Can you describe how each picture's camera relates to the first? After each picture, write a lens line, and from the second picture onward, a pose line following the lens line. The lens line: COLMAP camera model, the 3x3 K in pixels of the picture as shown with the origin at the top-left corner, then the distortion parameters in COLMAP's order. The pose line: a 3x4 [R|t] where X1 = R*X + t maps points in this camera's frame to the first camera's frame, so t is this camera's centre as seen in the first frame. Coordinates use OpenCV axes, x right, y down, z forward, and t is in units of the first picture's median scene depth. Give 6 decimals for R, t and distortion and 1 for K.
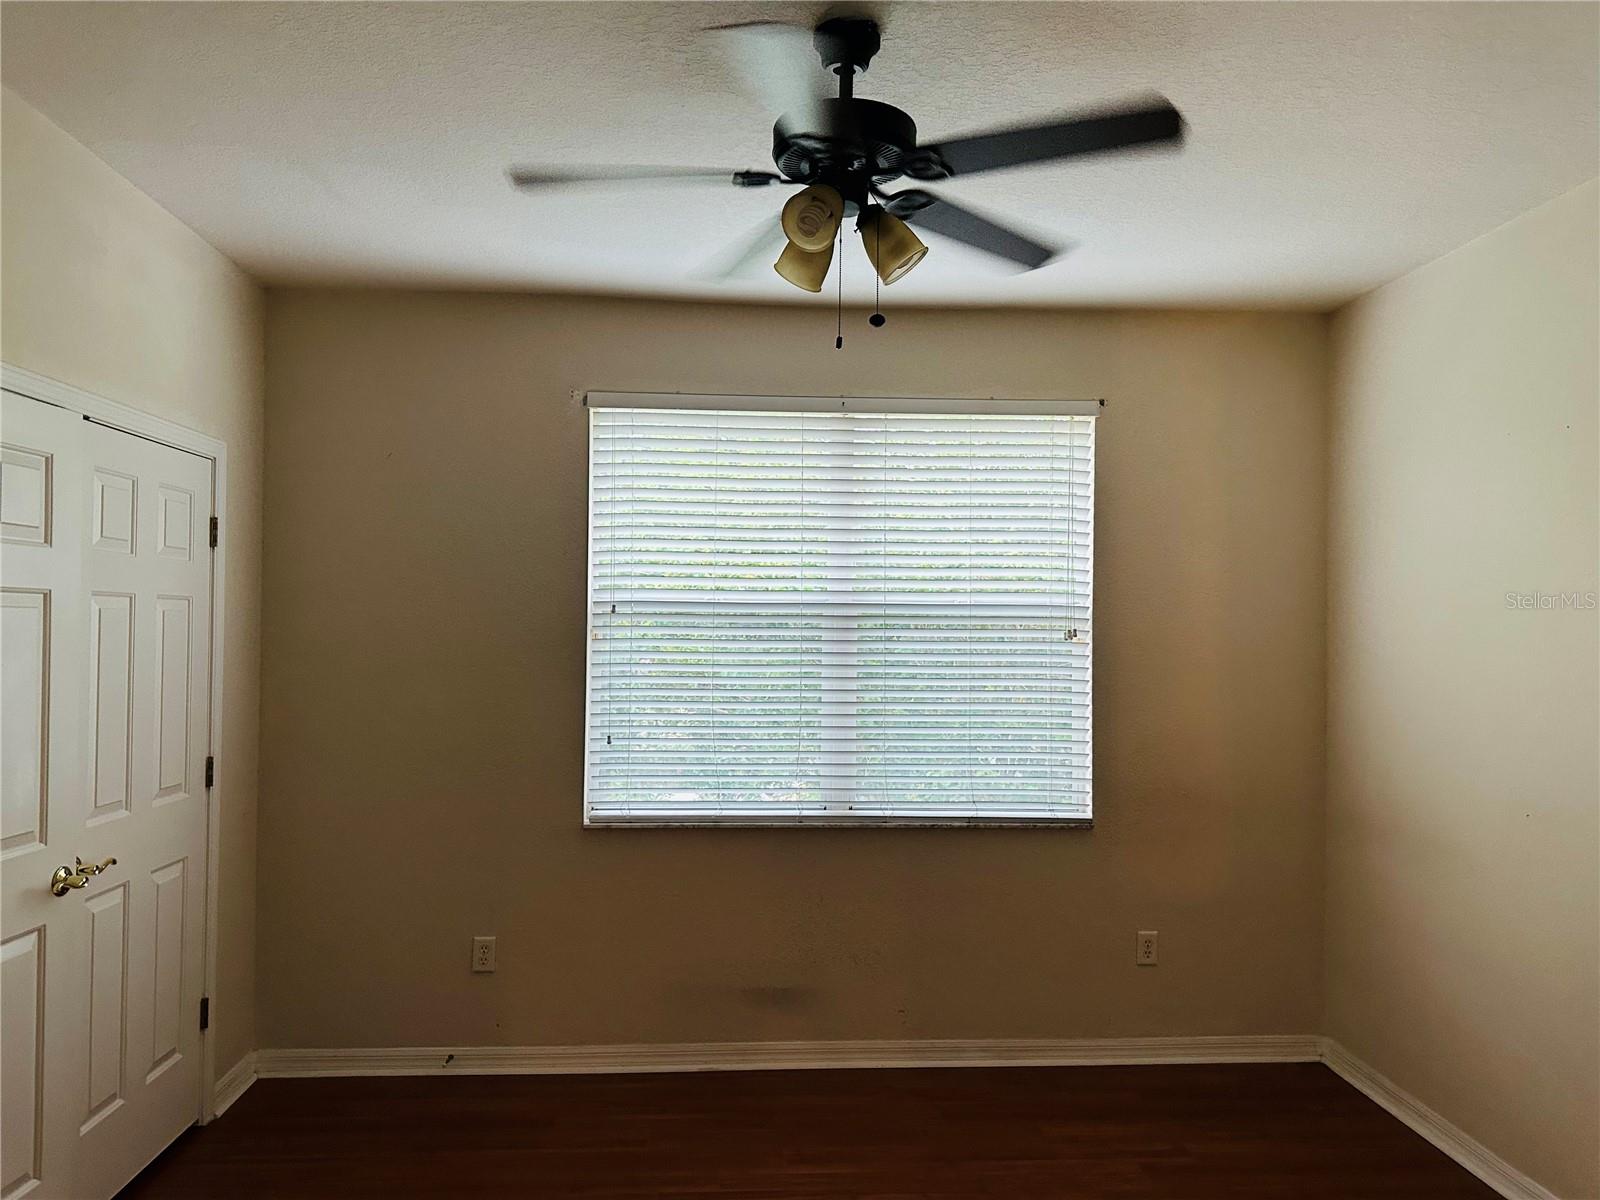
lens RADIAL K [[1103.6, 0, 799.2], [0, 1103.6, 601.0], [0, 0, 1]] dist [0.010968, -0.024353]
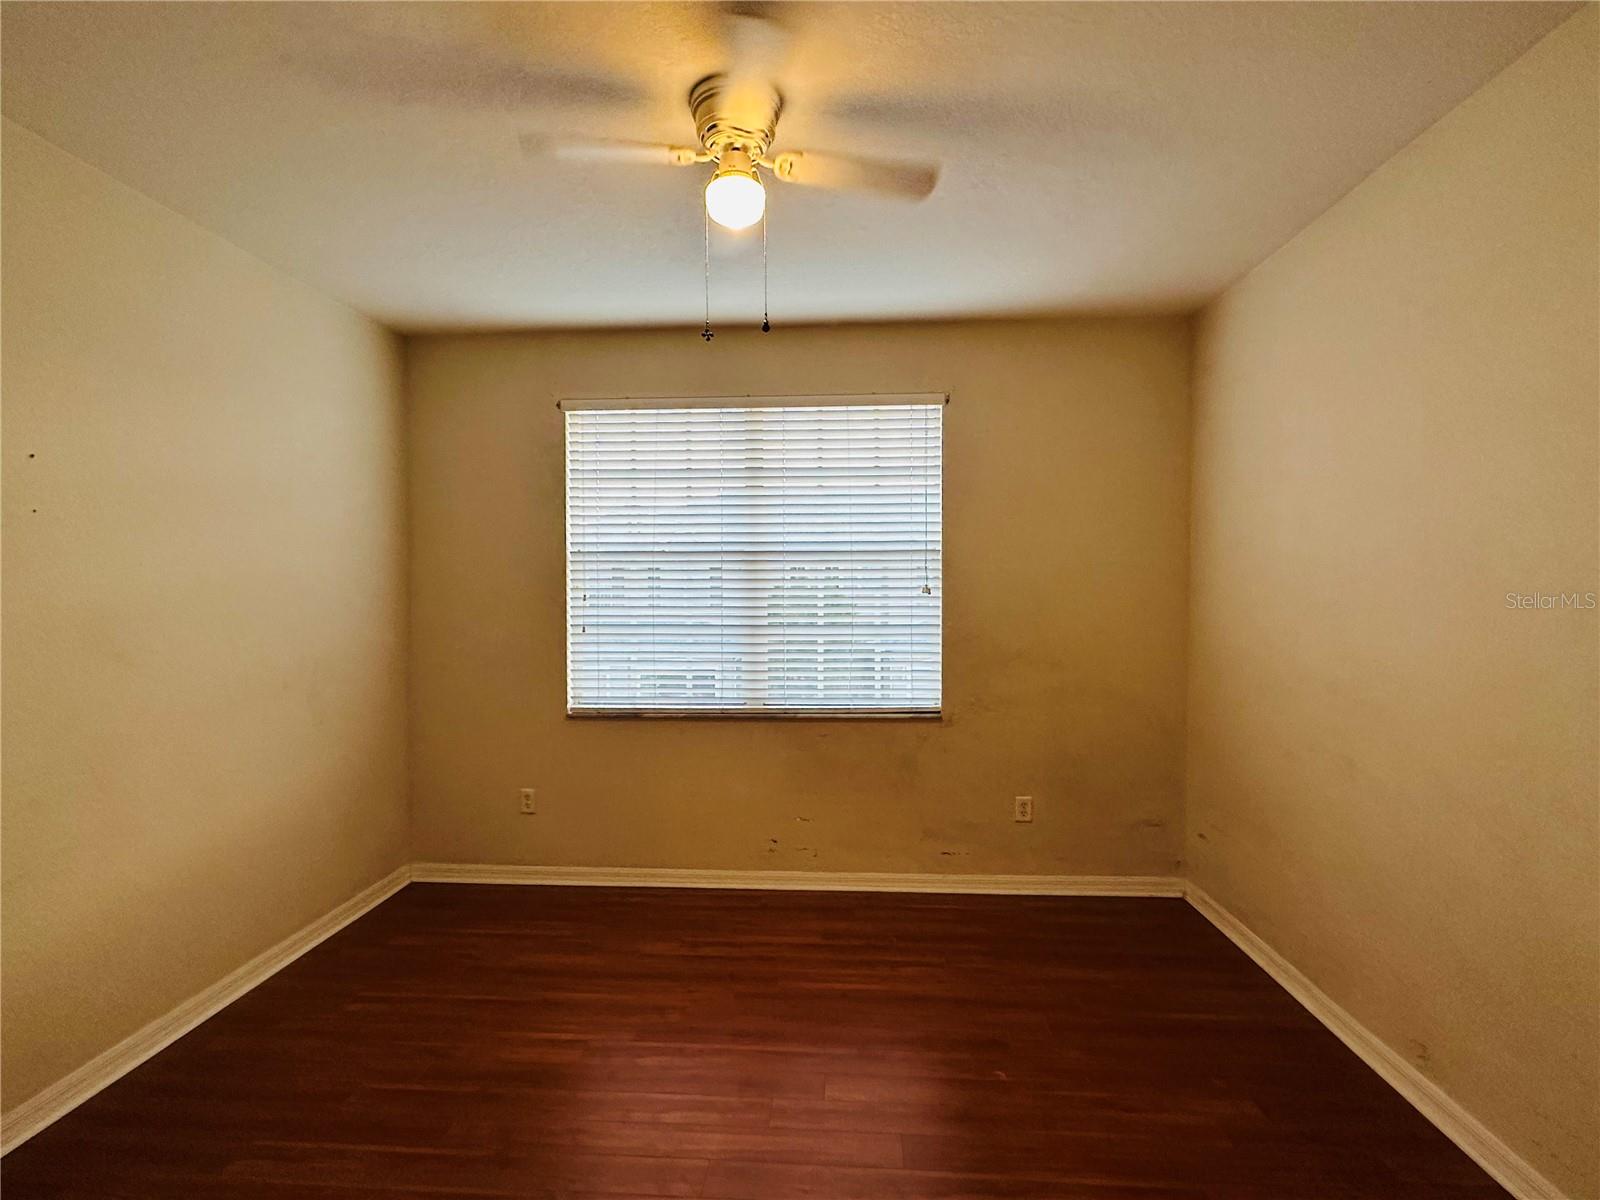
lens RADIAL K [[823.2, 0, 797.3], [0, 823.2, 586.4], [0, 0, 1]] dist [-0.026594, 0.000042]
pose [[0.993292, -0.008002, -0.115354, 0.206401], [0.013253, 0.998907, 0.044826, 0.001000], [0.114869, -0.046054, 0.992313, 0.010704]]
